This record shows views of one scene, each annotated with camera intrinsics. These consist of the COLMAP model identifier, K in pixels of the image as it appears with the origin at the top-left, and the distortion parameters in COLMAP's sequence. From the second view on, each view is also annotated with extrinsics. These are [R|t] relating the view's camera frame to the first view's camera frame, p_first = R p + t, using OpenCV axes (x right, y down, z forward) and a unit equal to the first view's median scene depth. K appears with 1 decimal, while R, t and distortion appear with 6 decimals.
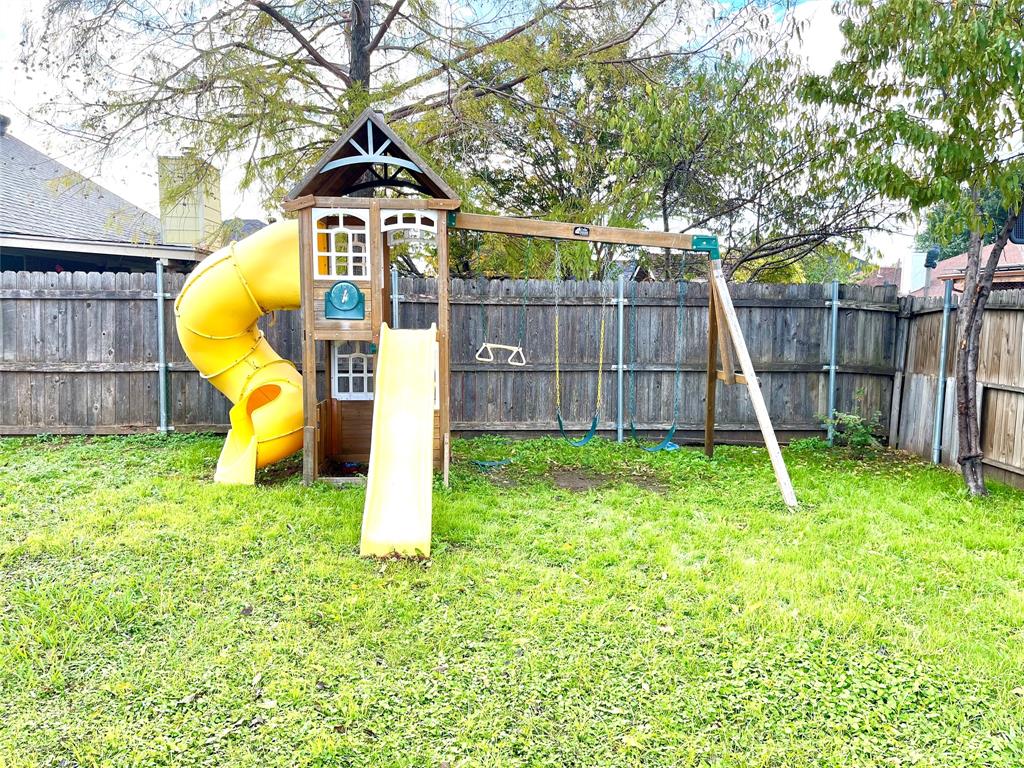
lens RADIAL K [[771.6, 0, 512.0], [0, 771.6, 384.0], [0, 0, 1]] dist [0.085556, -0.104644]
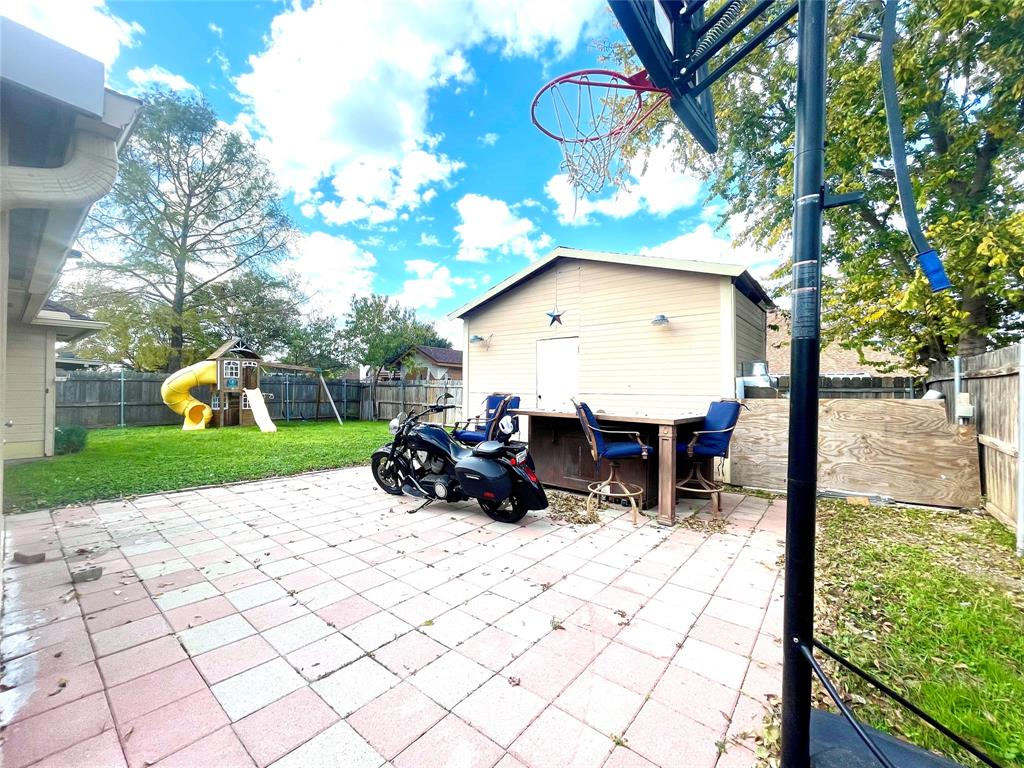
lens RADIAL K [[413.9, 0, 506.1], [0, 413.9, 385.5], [0, 0, 1]] dist [0.003681, -0.000788]
pose [[0.669446, 0.006853, 0.742830, -0.644335], [0.050023, 0.997272, -0.054281, 0.064600], [-0.741175, 0.073497, 0.667276, -1.085449]]
